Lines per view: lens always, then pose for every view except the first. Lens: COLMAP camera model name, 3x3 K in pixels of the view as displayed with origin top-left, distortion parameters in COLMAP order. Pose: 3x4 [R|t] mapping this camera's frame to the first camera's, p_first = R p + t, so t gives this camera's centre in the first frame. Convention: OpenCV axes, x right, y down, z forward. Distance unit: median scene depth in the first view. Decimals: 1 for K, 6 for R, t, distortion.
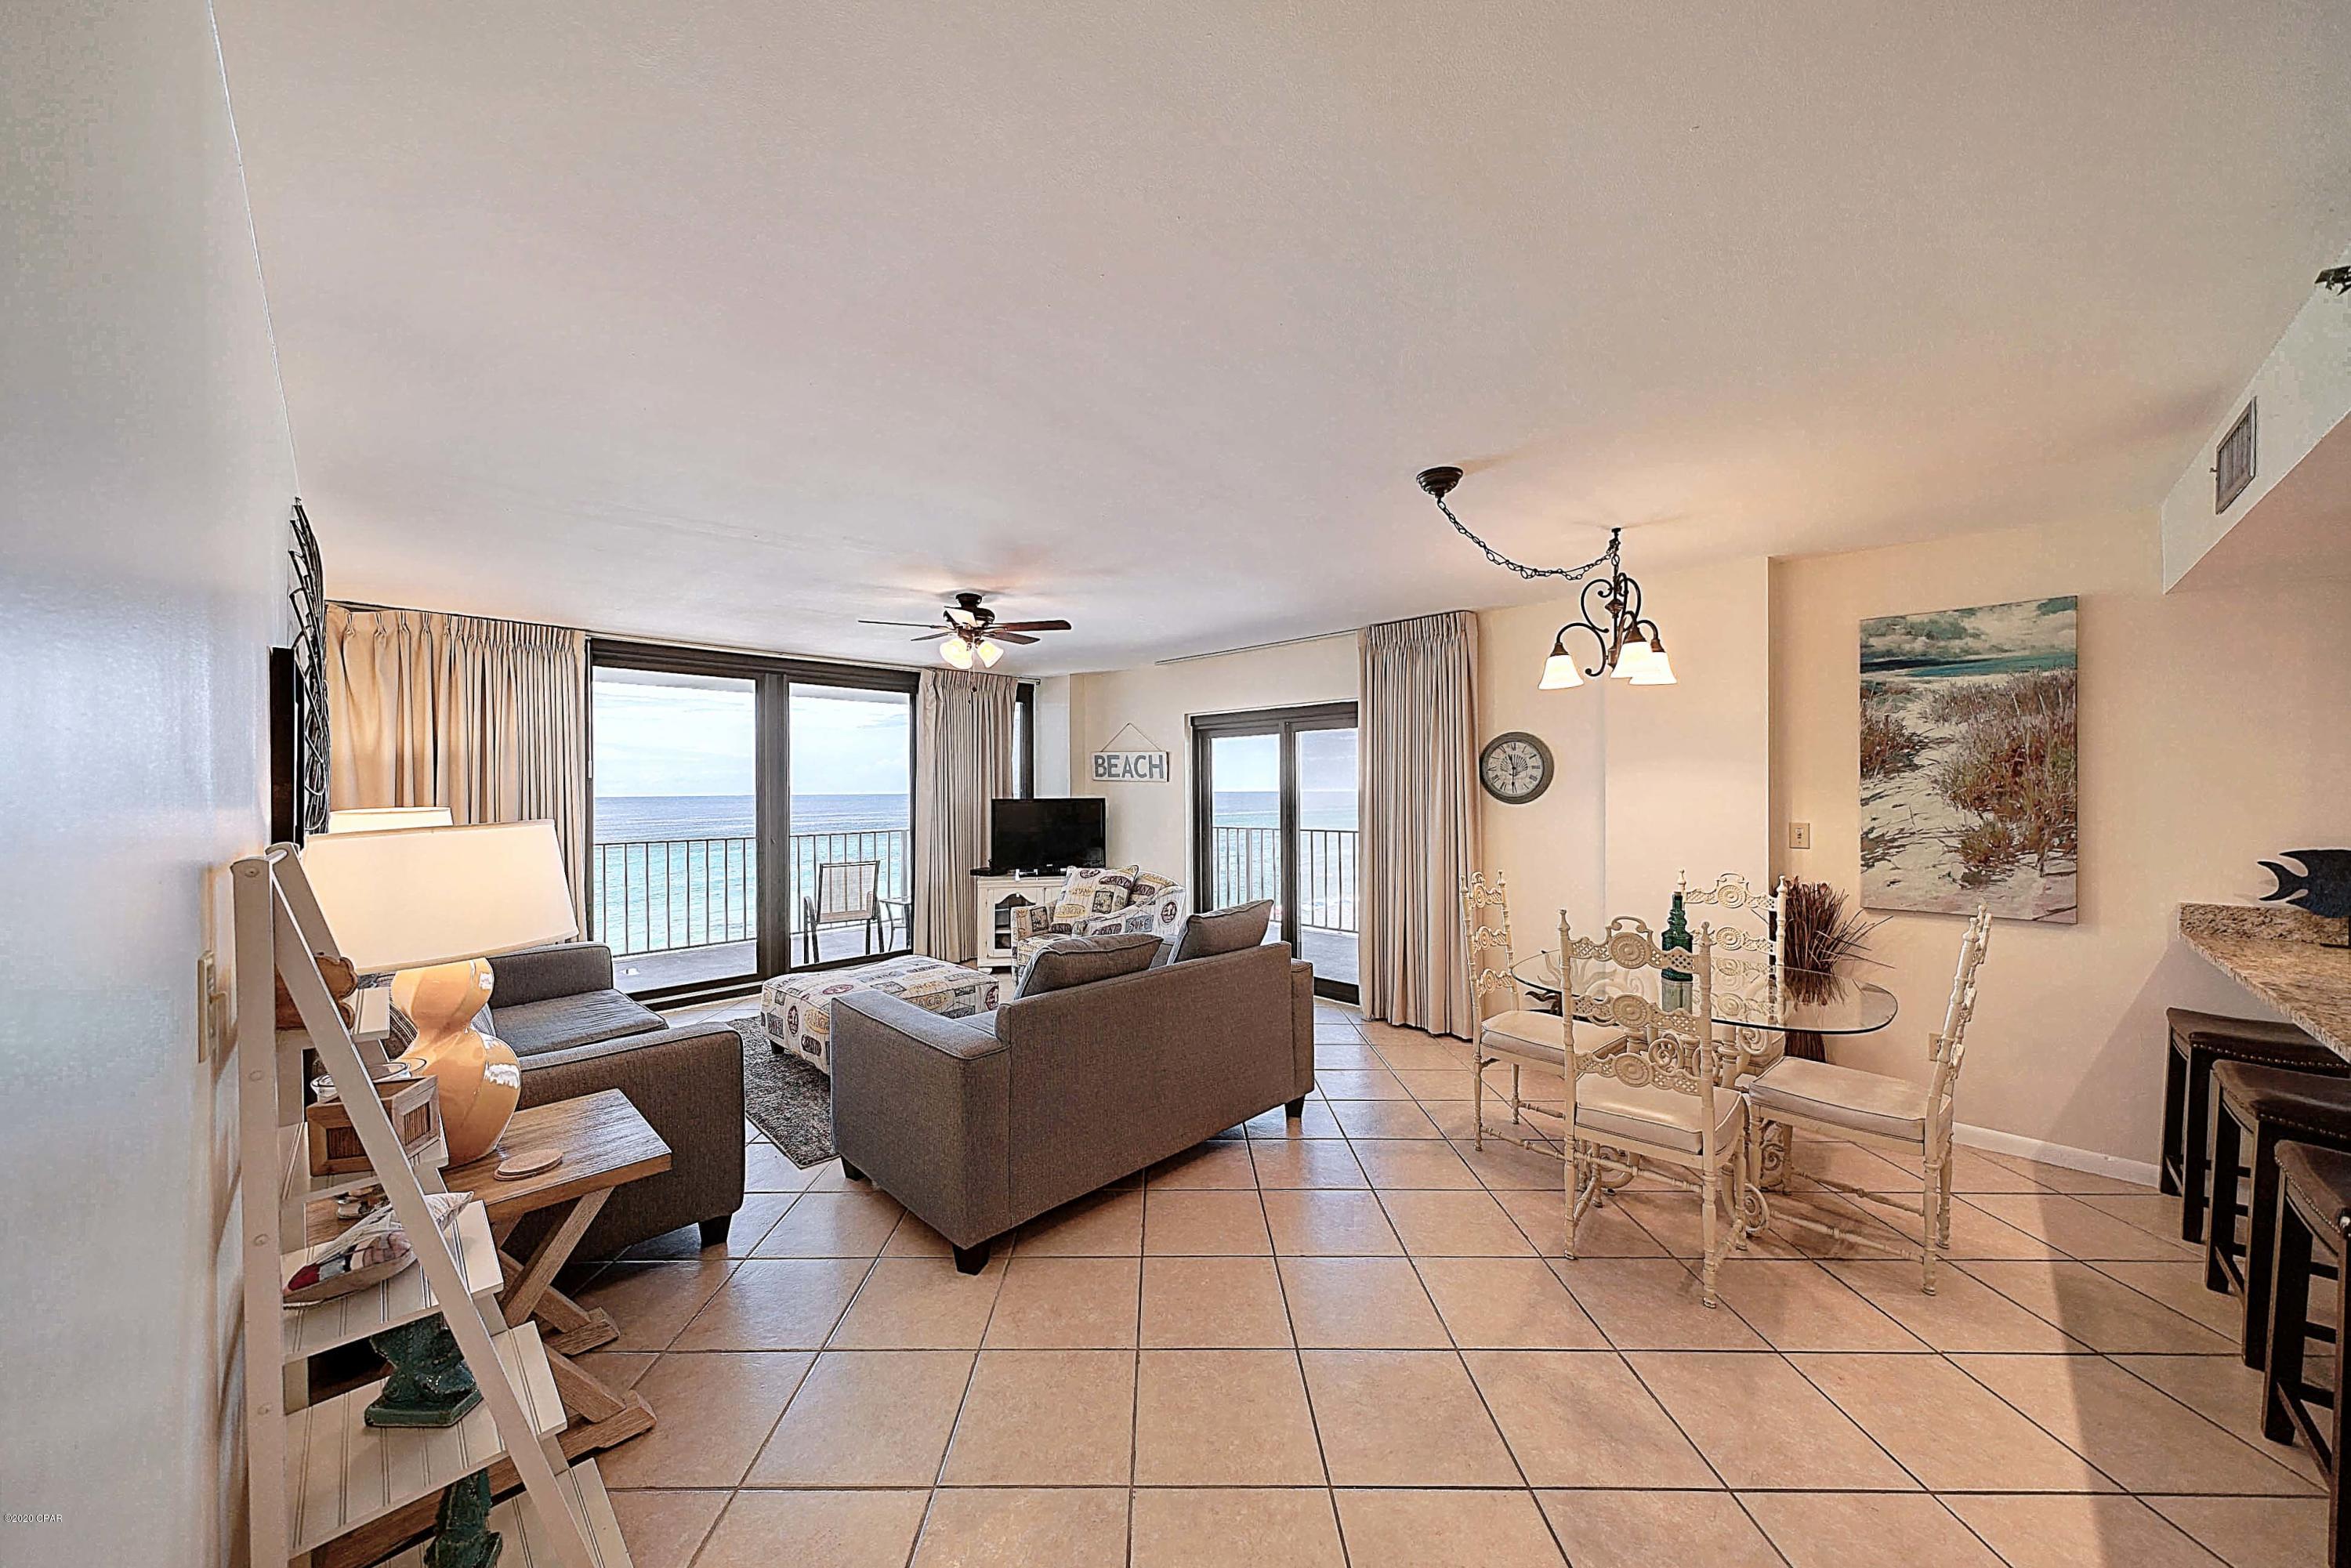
lens RADIAL K [[805.2, 0, 1145.4], [0, 805.2, 793.8], [0, 0, 1]] dist [0.002732, -0.000376]
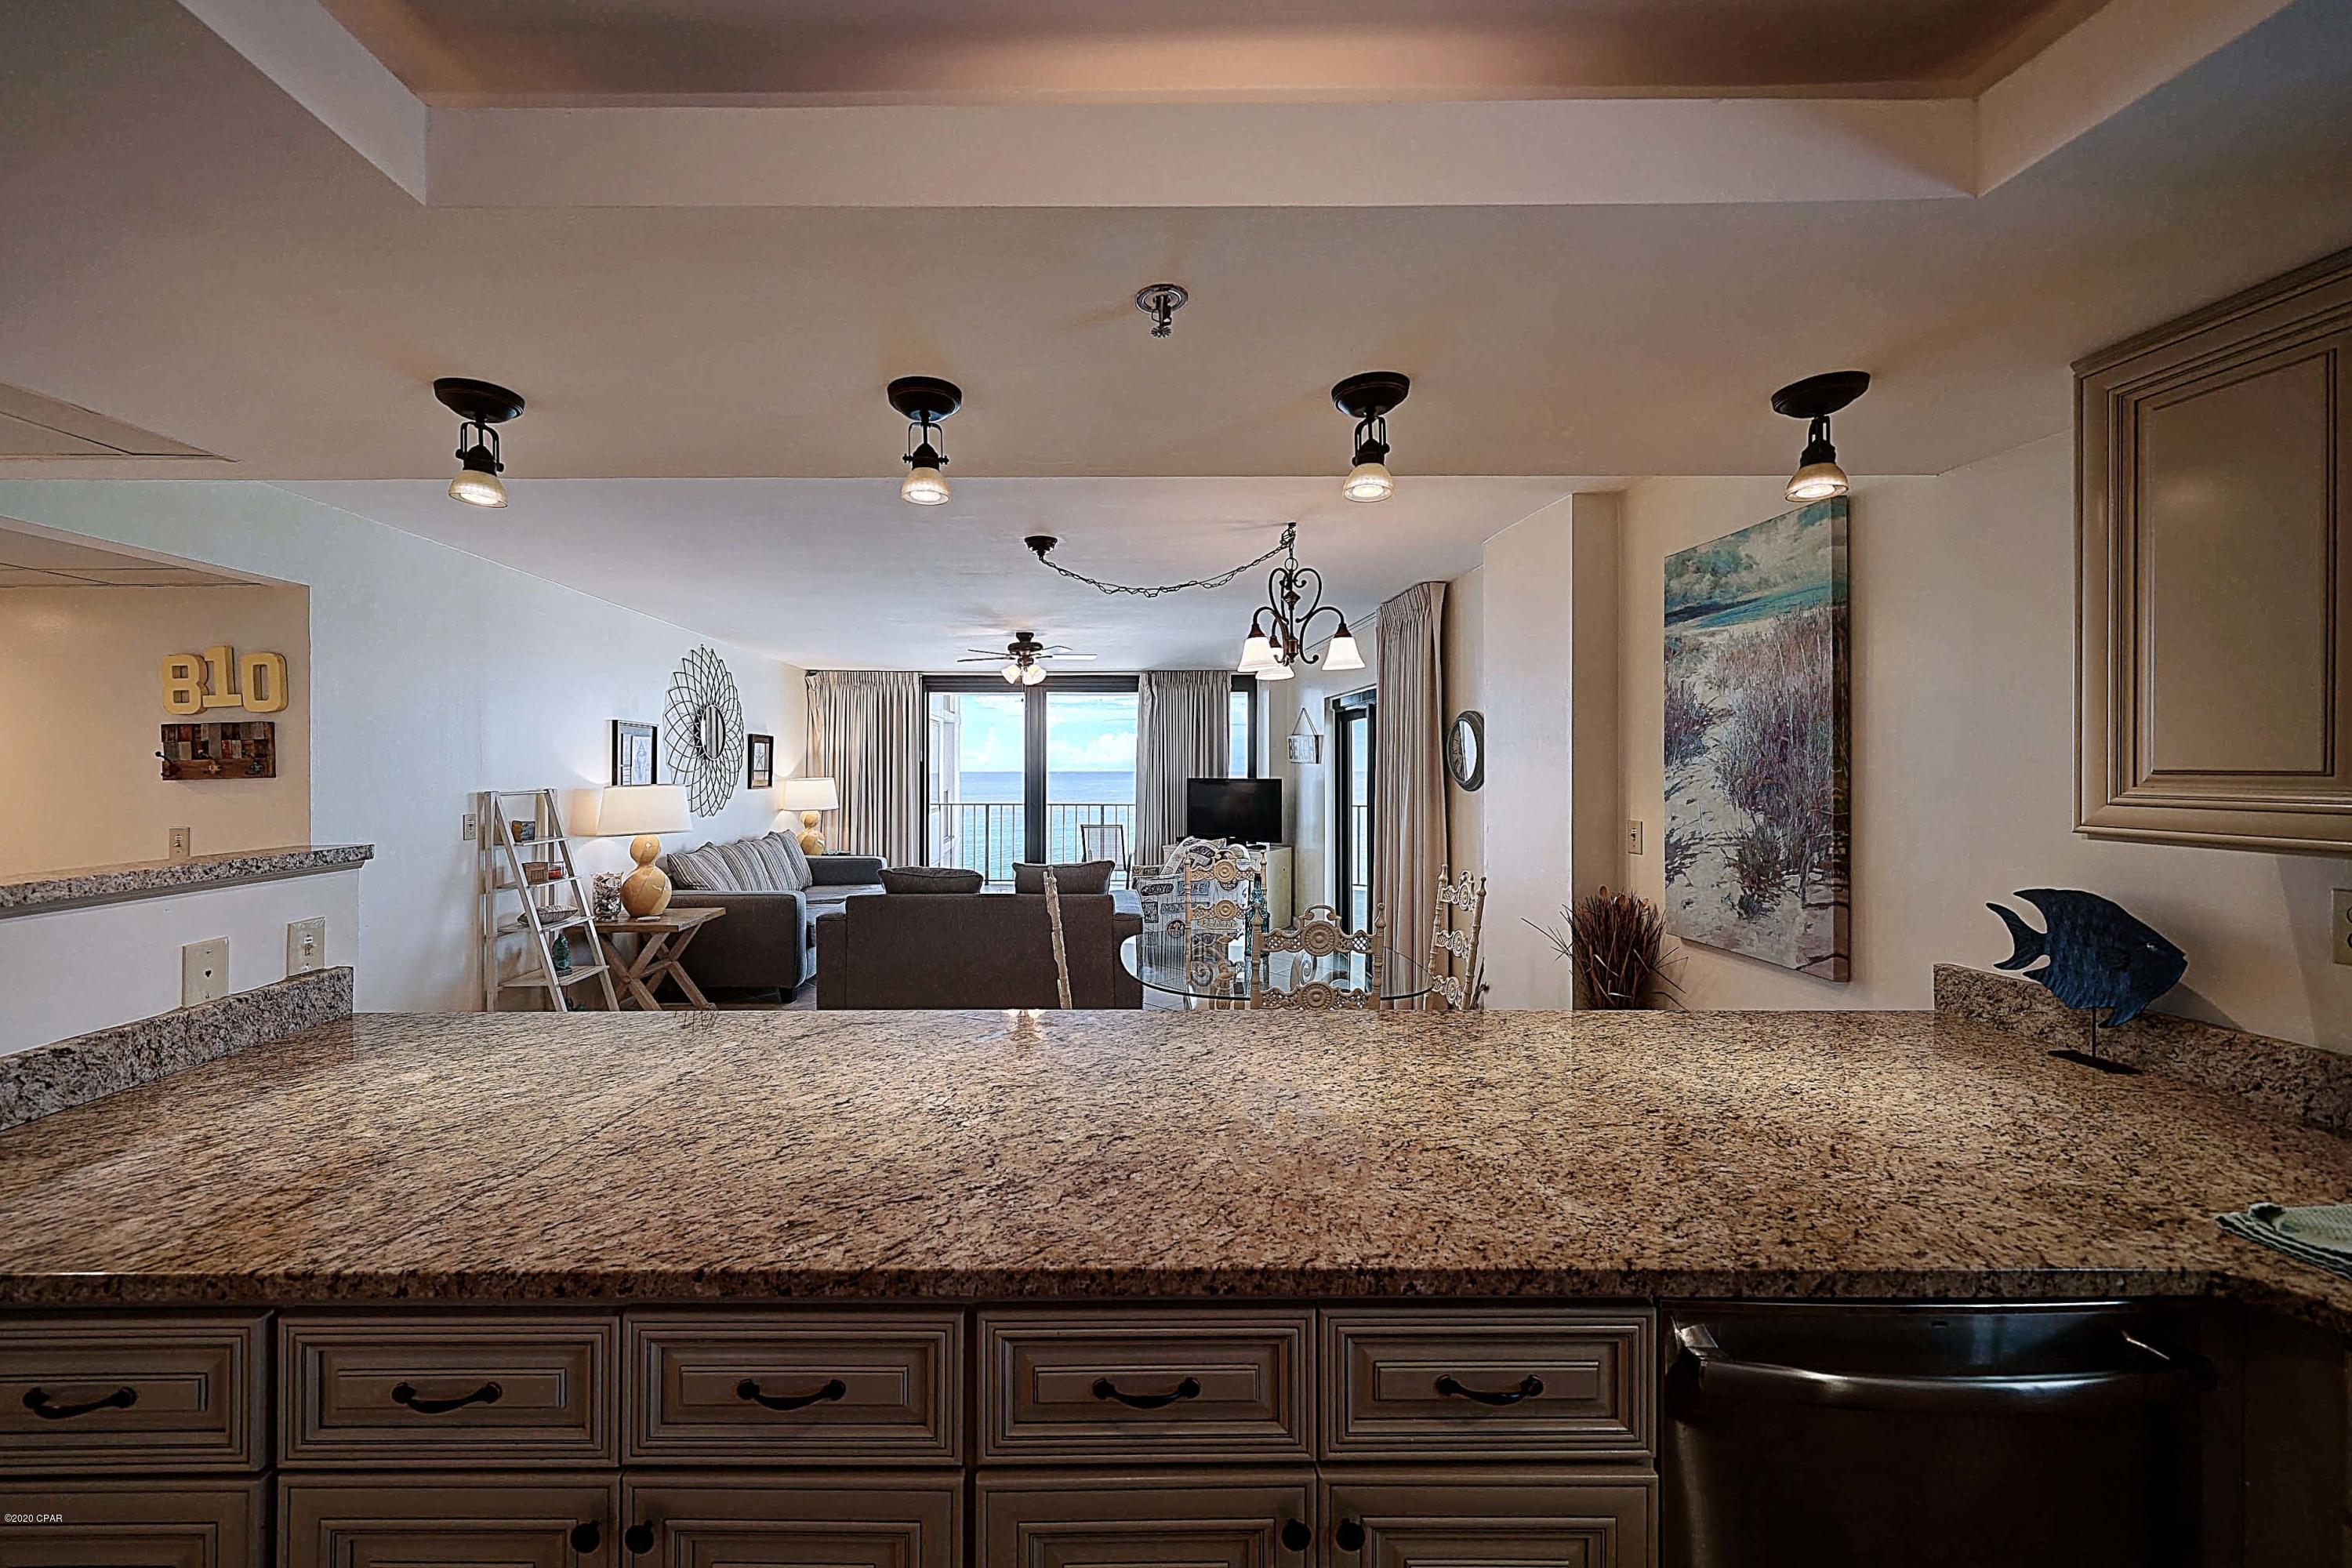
lens RADIAL K [[805.6, 0, 1074.7], [0, 805.6, 773.9], [0, 0, 1]] dist [0.002732, -0.000376]
pose [[0.713294, 0.009294, -0.700804, 0.654150], [-0.007783, 0.999955, 0.005340, -0.006317], [0.700822, 0.001645, 0.713334, 0.039732]]
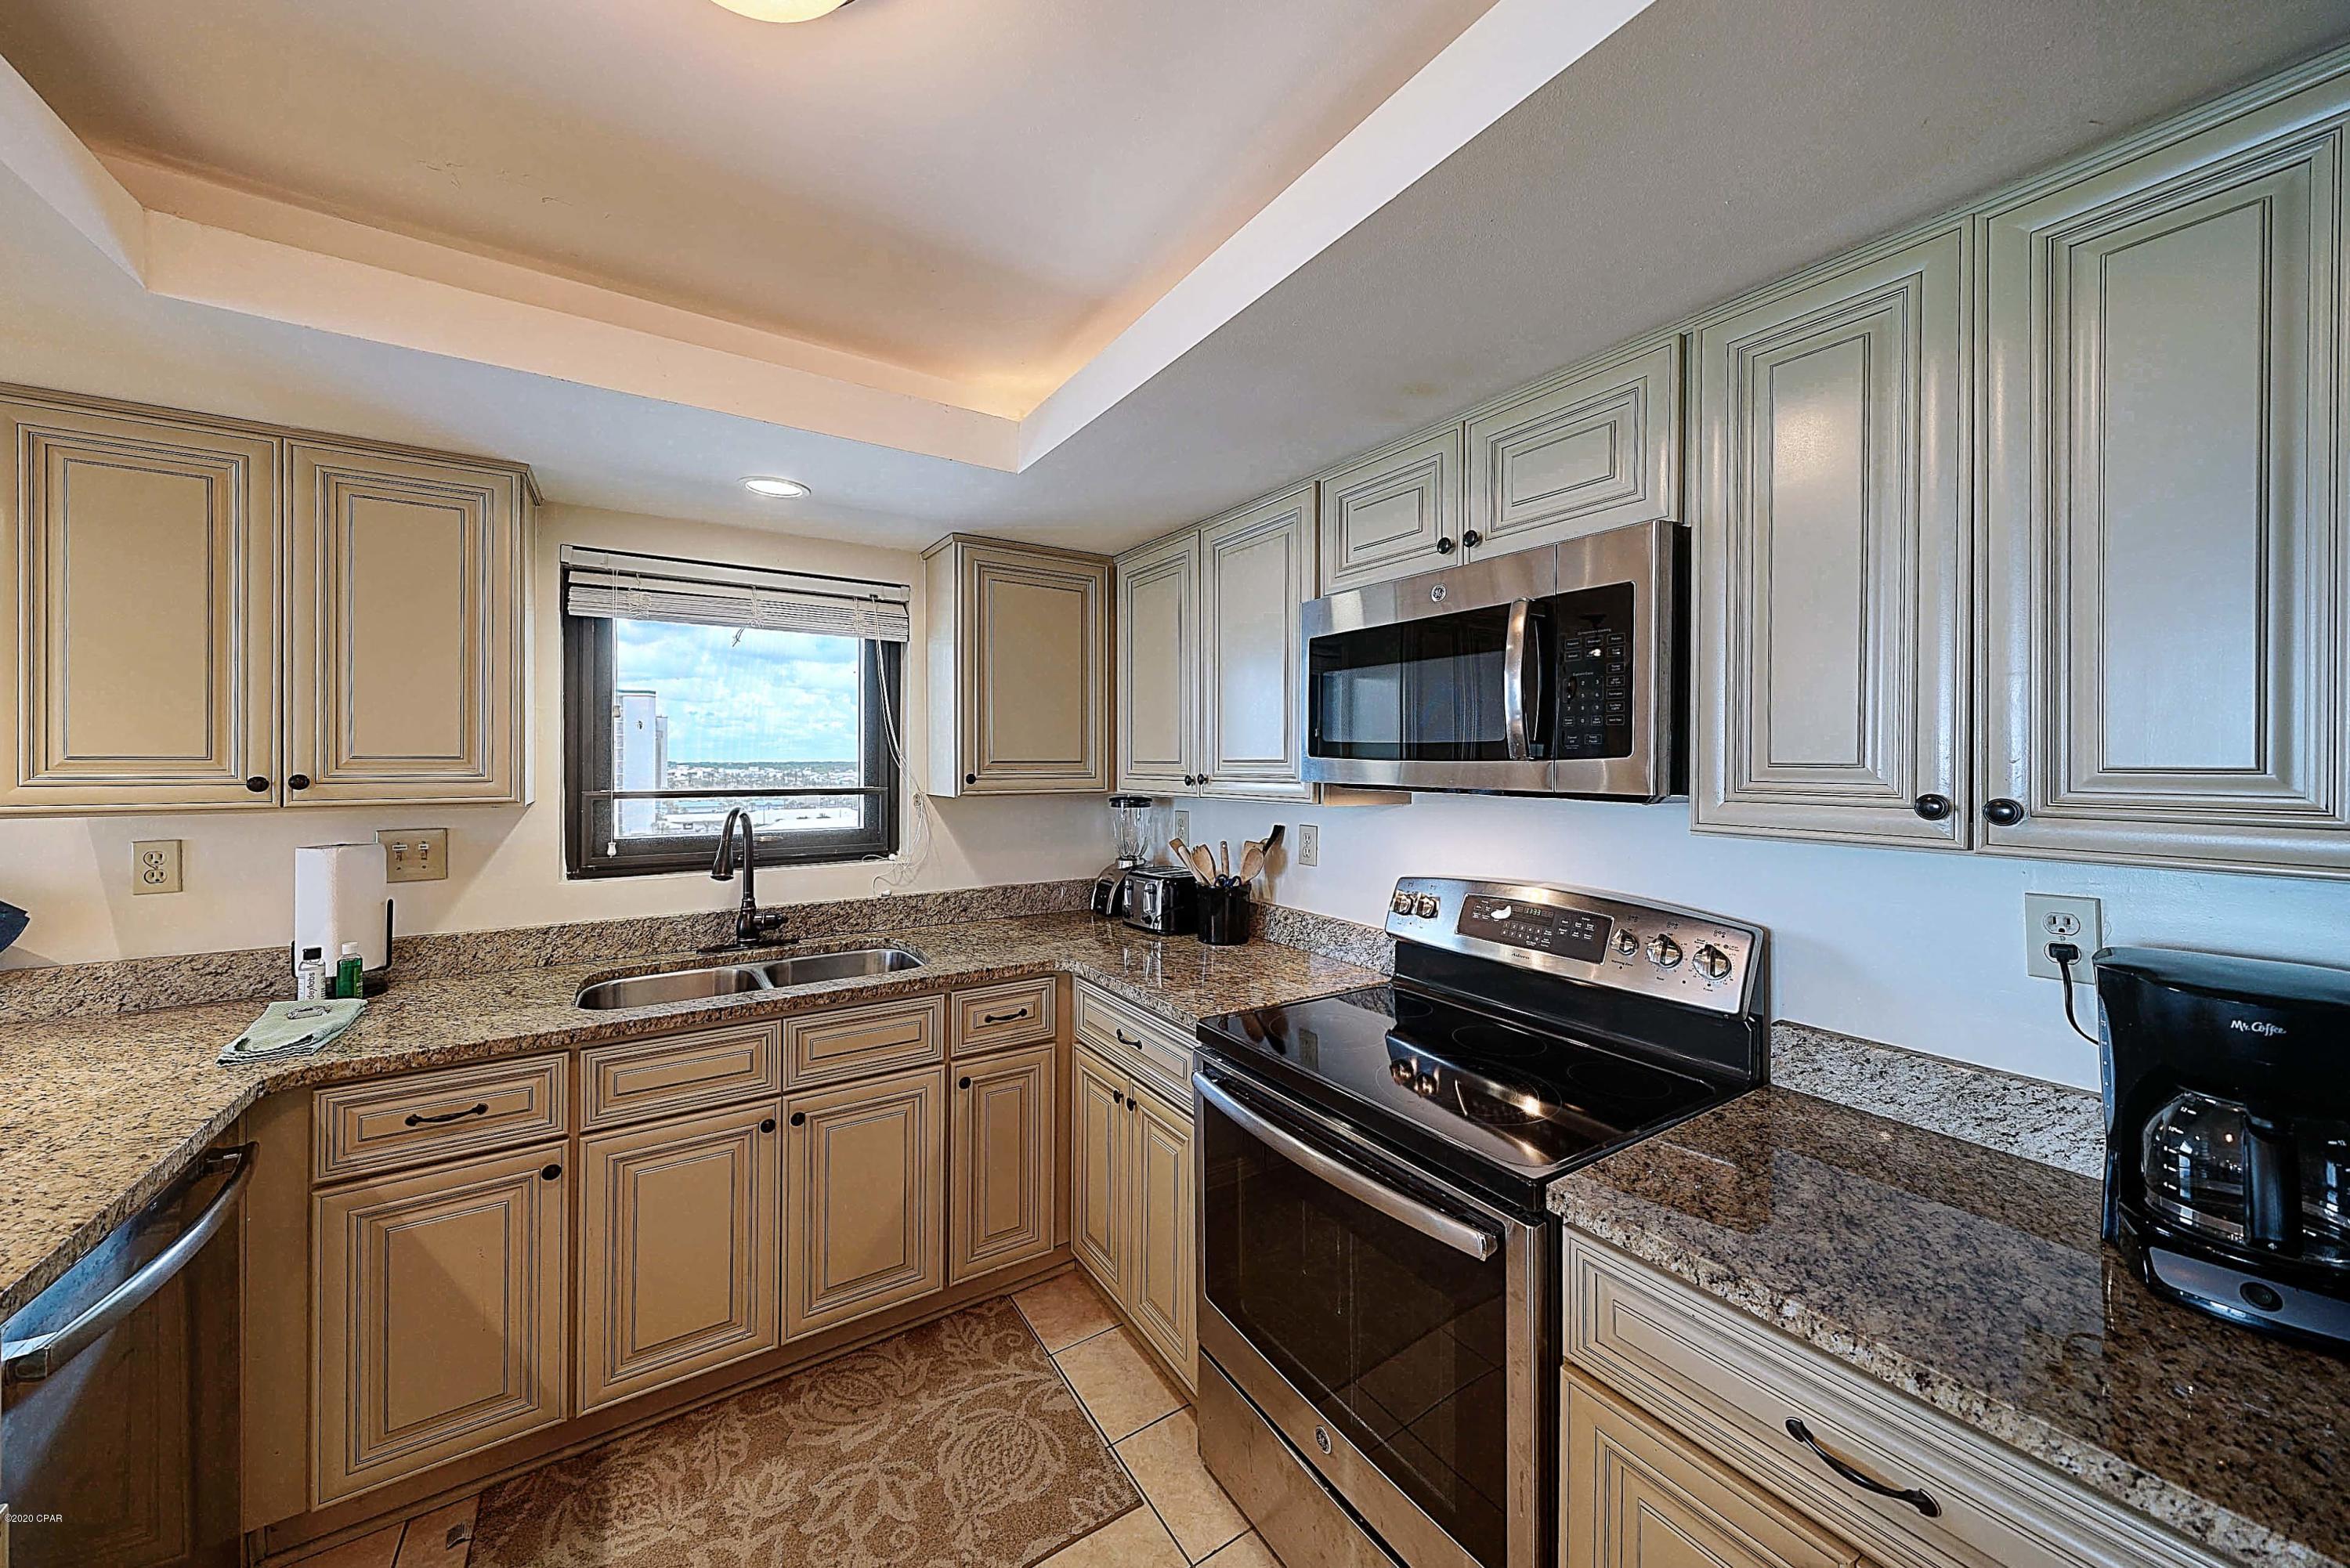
lens RADIAL K [[804.9, 0, 1168.7], [0, 804.9, 759.7], [0, 0, 1]] dist [0.002732, -0.000376]
pose [[0.196688, 0.005065, 0.980453, 0.517838], [0.005266, 0.999967, -0.006222, -0.003090], [-0.980452, 0.006387, 0.196655, -0.006968]]
